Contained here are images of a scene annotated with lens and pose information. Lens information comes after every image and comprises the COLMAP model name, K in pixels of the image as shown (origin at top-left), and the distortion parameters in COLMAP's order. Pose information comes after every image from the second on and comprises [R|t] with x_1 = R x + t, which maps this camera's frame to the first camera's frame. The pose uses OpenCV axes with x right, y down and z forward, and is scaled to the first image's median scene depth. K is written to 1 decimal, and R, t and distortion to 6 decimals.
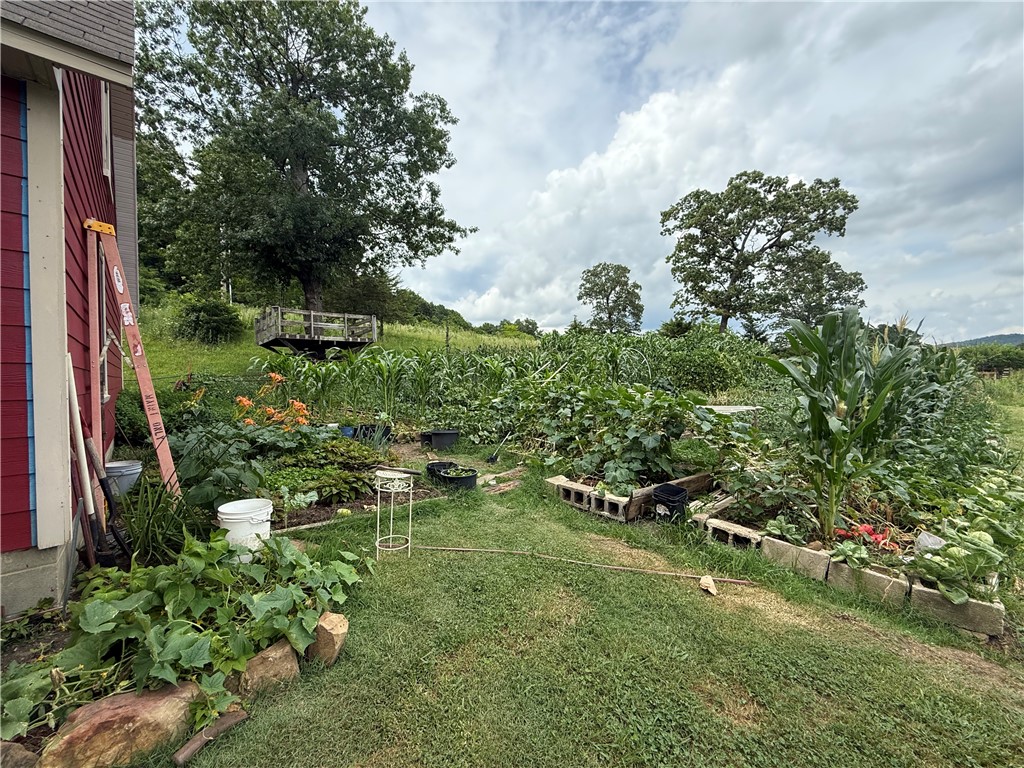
lens RADIAL K [[410.2, 0, 512.0], [0, 410.2, 384.0], [0, 0, 1]] dist [-0.000297, 0.000153]
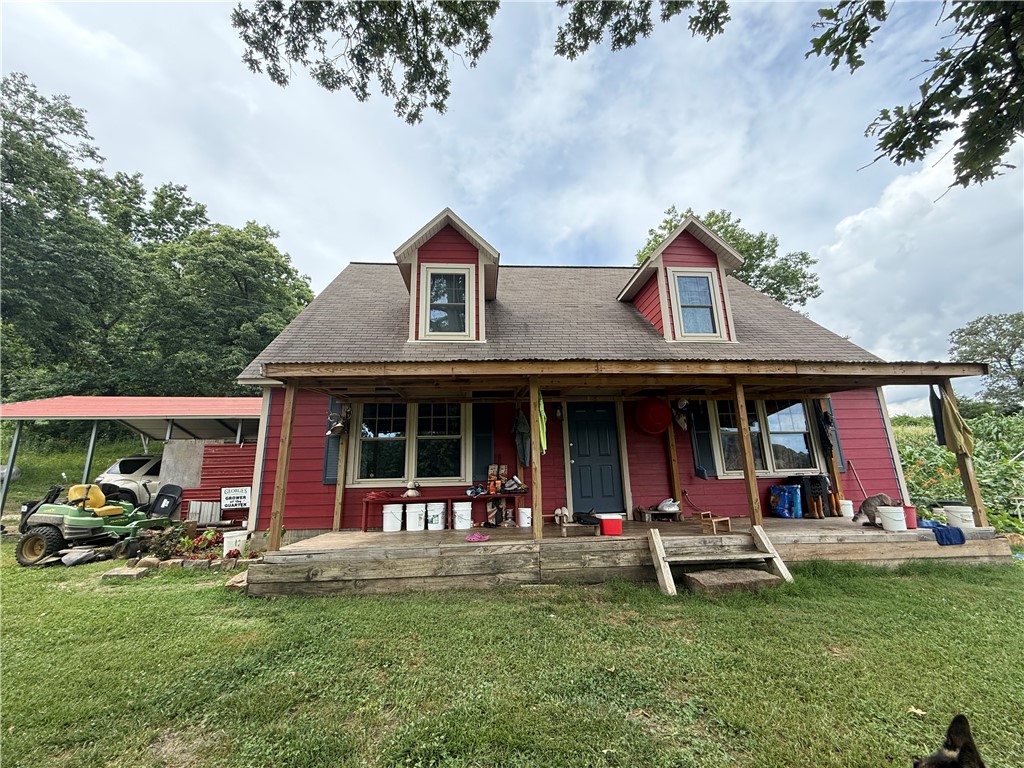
lens RADIAL K [[410.2, 0, 512.0], [0, 410.2, 384.0], [0, 0, 1]] dist [-0.000297, 0.000153]
pose [[0.796427, -0.160289, -0.583105, -0.050970], [0.021934, 0.971255, -0.237029, -0.012890], [0.604336, 0.175987, 0.777050, -0.091139]]
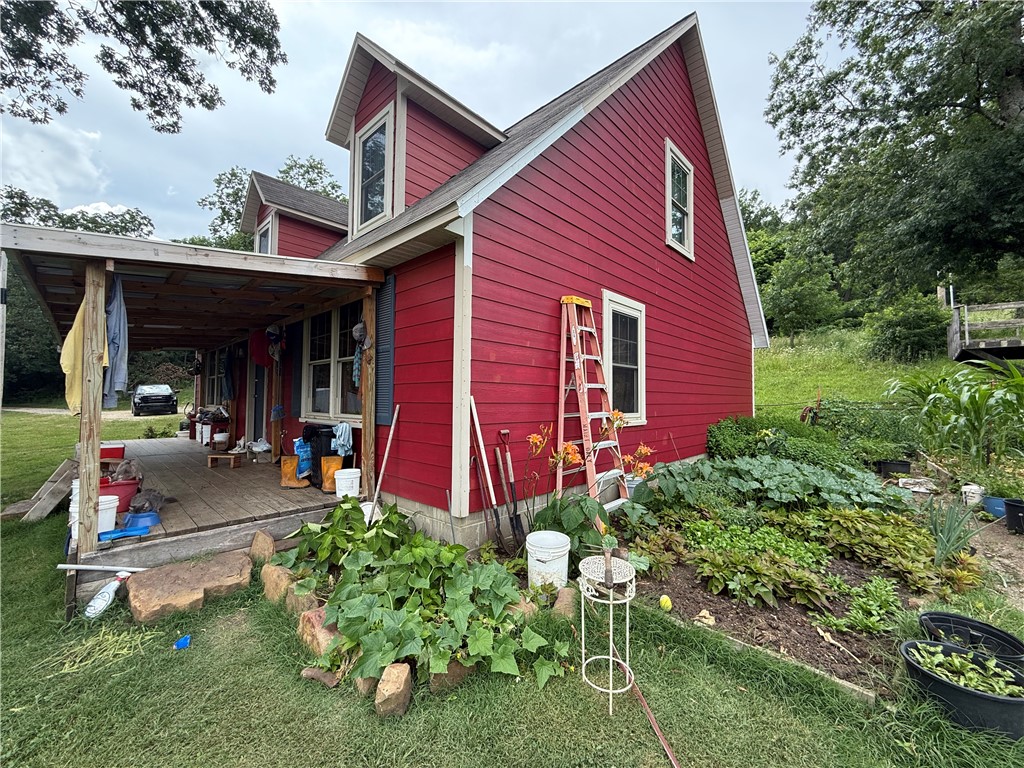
lens RADIAL K [[410.2, 0, 512.0], [0, 410.2, 384.0], [0, 0, 1]] dist [-0.000297, 0.000153]
pose [[0.086622, -0.029792, -0.995796, 0.035918], [-0.021161, 0.999272, -0.031736, -0.005965], [0.996016, 0.023821, 0.085929, 0.079225]]
